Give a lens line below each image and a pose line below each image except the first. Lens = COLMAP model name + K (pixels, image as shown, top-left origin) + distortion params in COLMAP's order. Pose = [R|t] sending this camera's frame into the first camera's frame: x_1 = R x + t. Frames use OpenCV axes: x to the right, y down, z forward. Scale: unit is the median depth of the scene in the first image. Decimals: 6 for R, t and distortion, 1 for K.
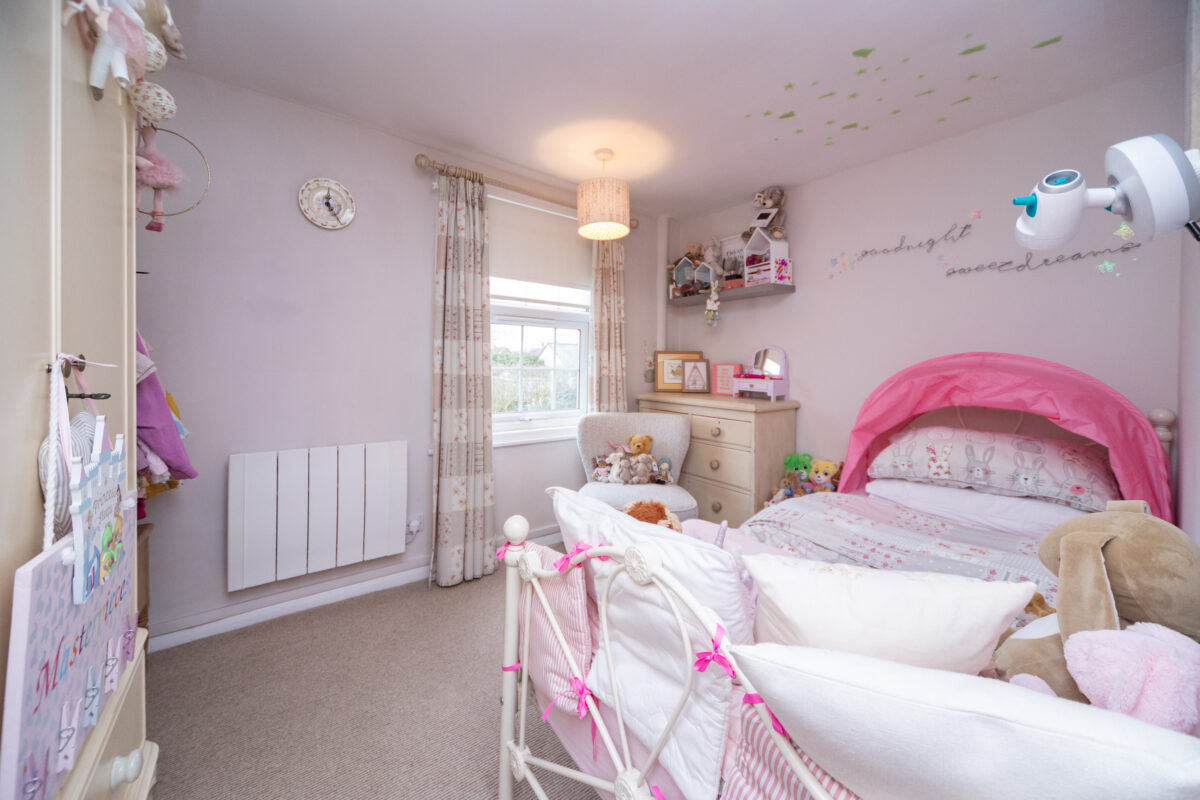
lens RADIAL K [[416.3, 0, 582.1], [0, 416.3, 411.7], [0, 0, 1]] dist [0.001634, 0.000046]
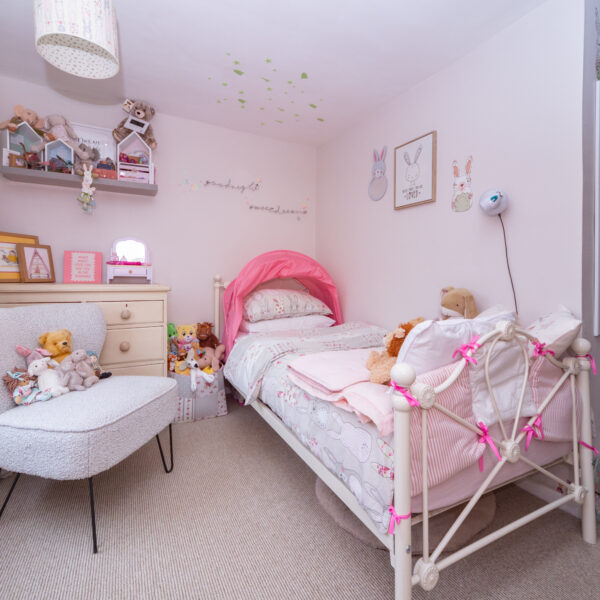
lens RADIAL K [[297.3, 0, 333.4], [0, 297.3, 296.0], [0, 0, 1]] dist [0.000334, 0.000695]
pose [[0.174847, -0.087383, 0.980710, -0.311308], [0.100402, 0.992444, 0.070528, 0.001666], [-0.979463, 0.086133, 0.182299, 0.350650]]
